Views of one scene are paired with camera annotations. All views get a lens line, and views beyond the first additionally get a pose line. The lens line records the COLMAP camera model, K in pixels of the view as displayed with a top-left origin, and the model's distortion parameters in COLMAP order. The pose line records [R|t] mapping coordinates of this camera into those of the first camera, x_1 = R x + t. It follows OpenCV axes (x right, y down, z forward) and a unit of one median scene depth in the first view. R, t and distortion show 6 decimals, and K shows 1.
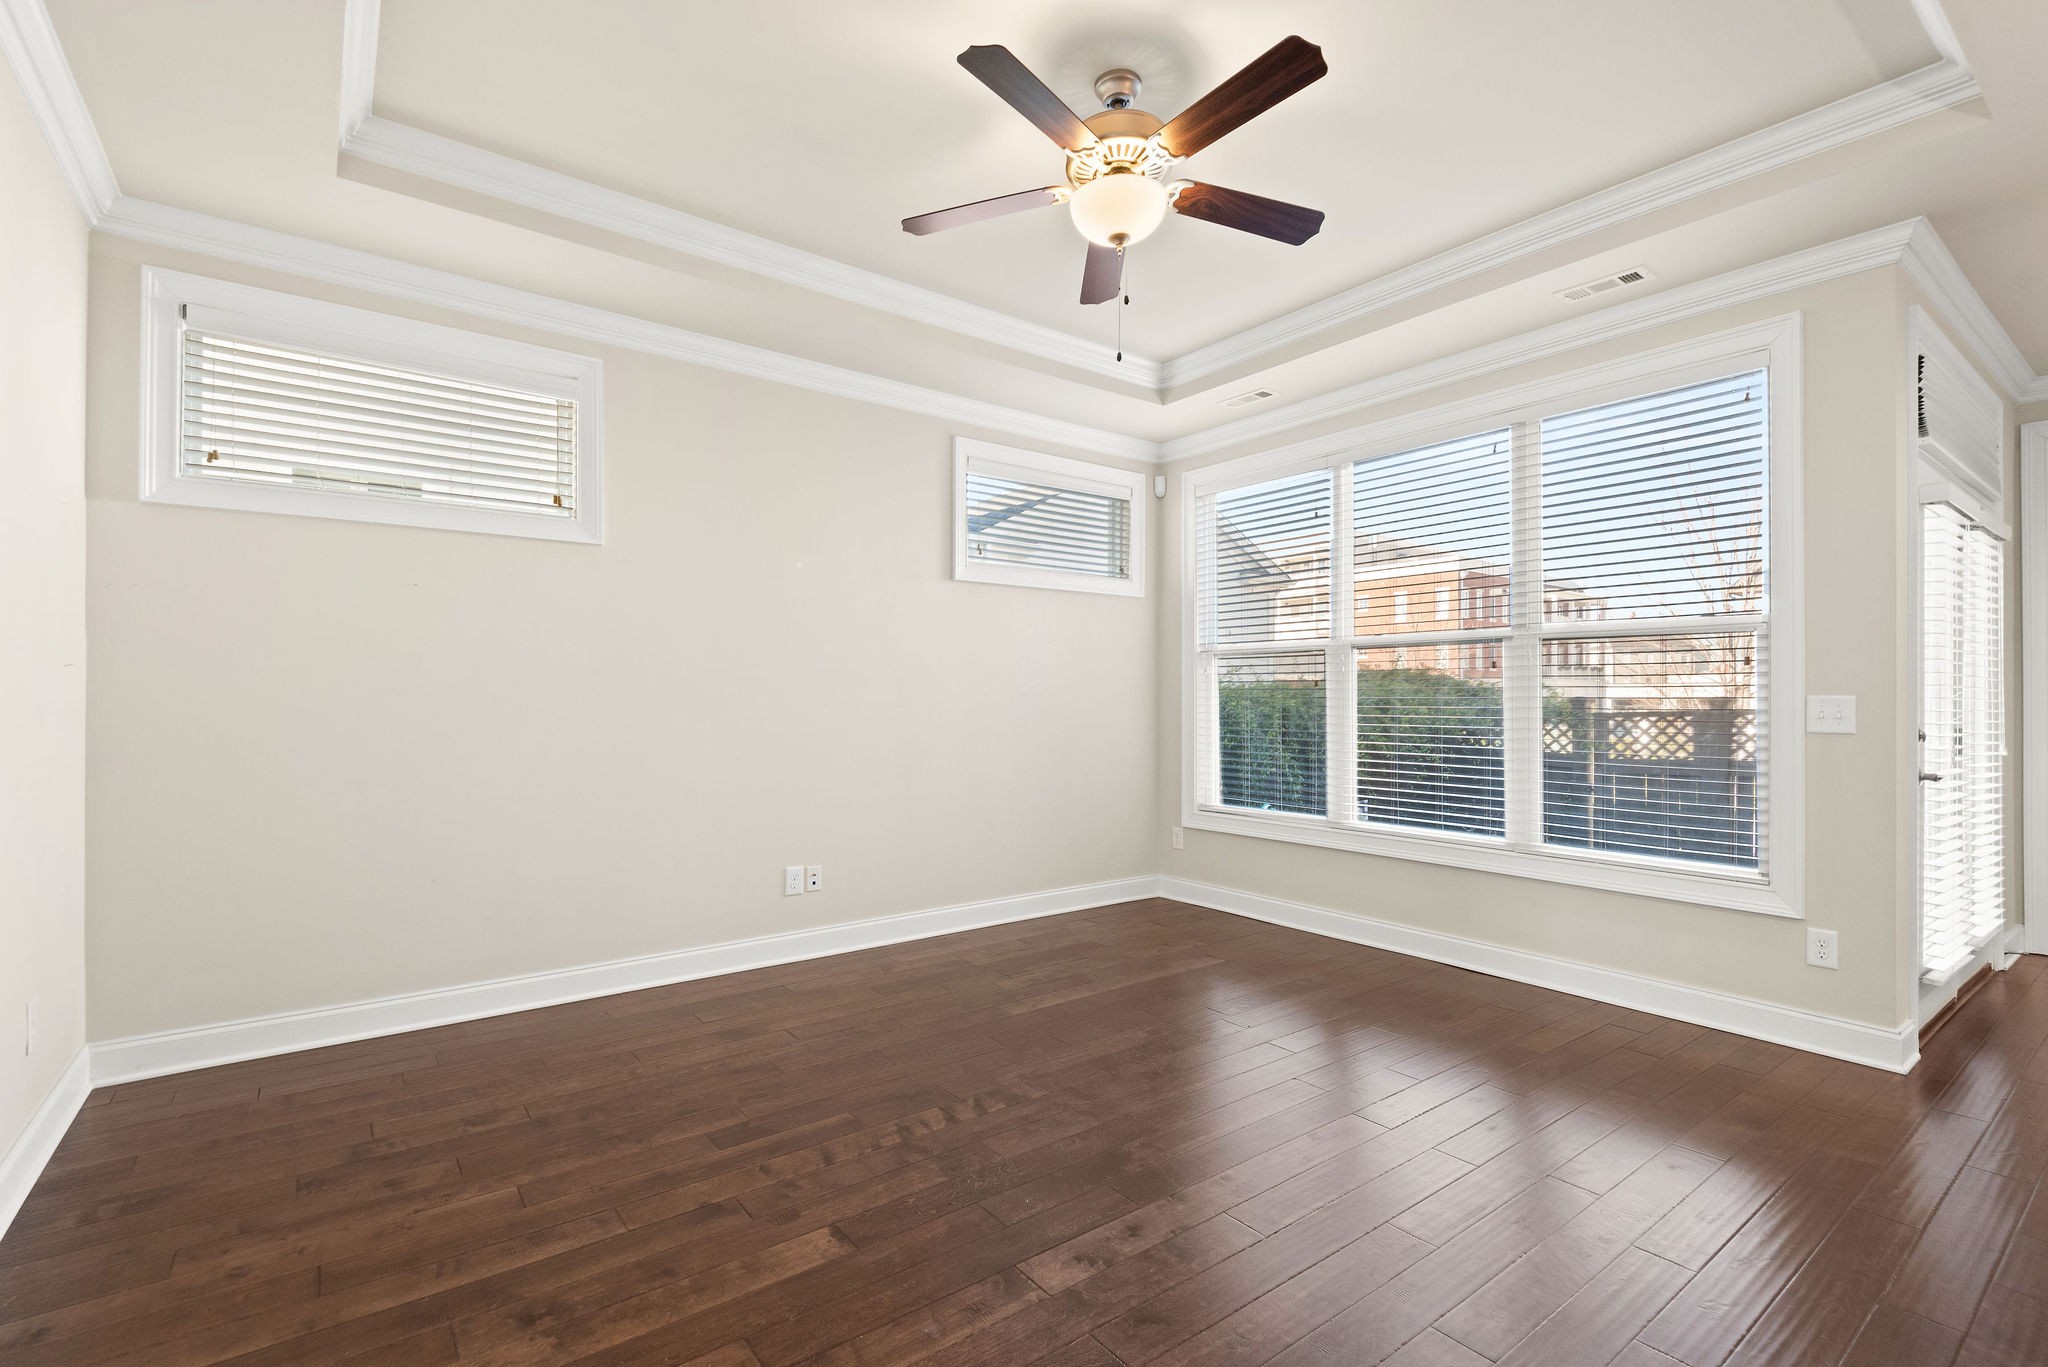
lens RADIAL K [[974.0, 0, 1017.2], [0, 974.0, 695.5], [0, 0, 1]] dist [0.032422, -0.010256]
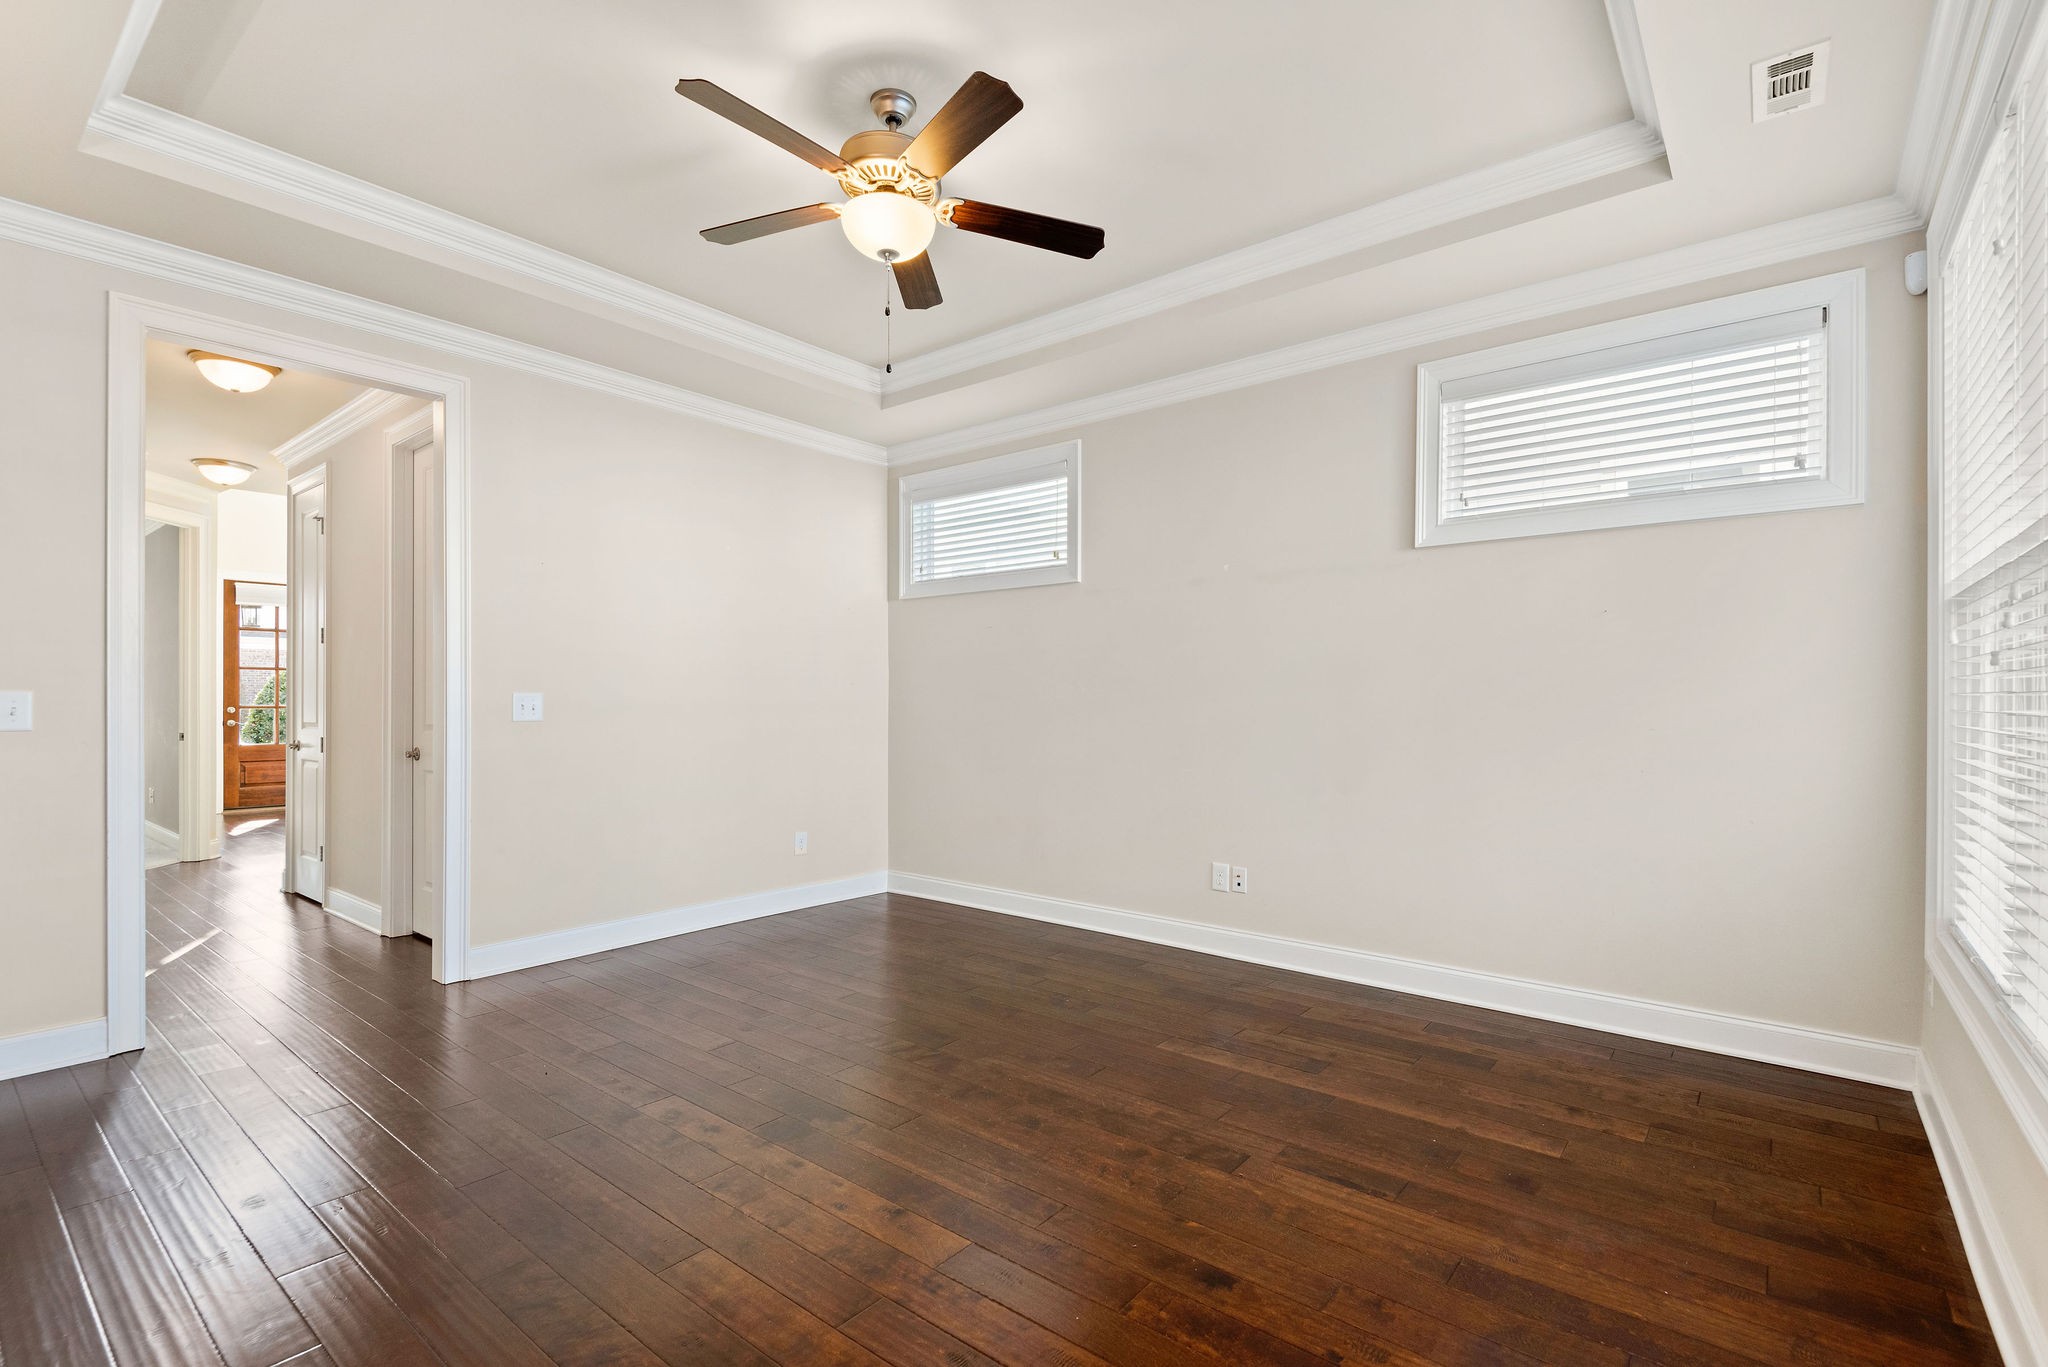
lens RADIAL K [[974.0, 0, 1026.1], [0, 974.0, 697.6], [0, 0, 1]] dist [0.032422, -0.010256]
pose [[0.194420, -0.004590, -0.980908, 0.801686], [0.005389, 0.999979, -0.003611, 0.004370], [0.980904, -0.004584, 0.194441, 0.653646]]
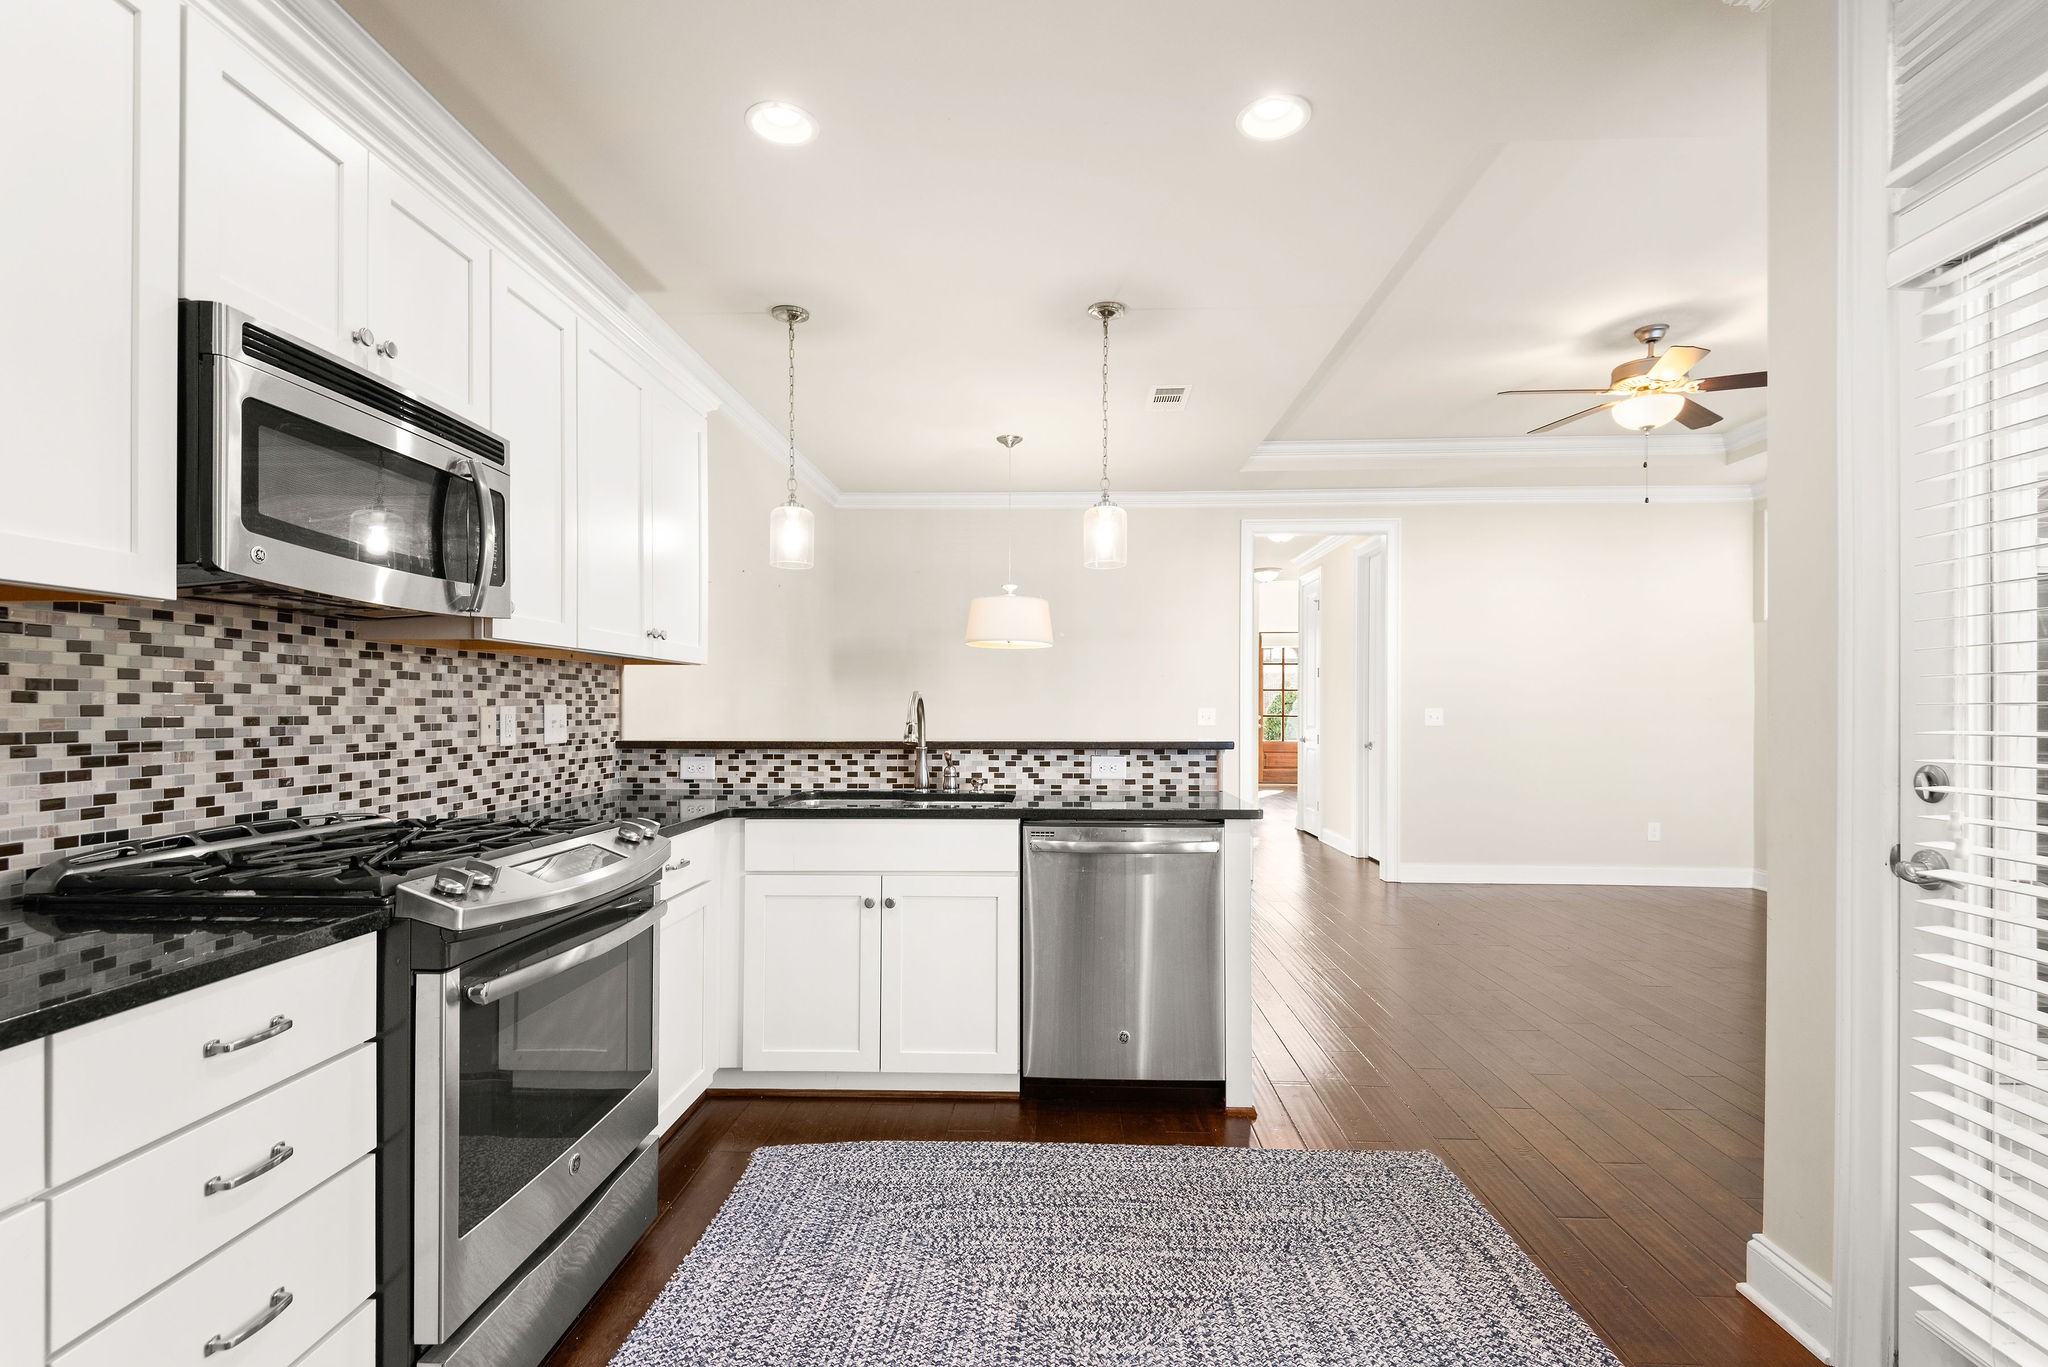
lens RADIAL K [[940.3, 0, 1048.9], [0, 940.3, 707.2], [0, 0, 1]] dist [0.011717, -0.008609]
pose [[-0.628791, -0.008057, -0.777533, 1.273821], [-0.001459, 0.999957, -0.009182, 0.007971], [0.777573, -0.004639, -0.628775, 0.815001]]
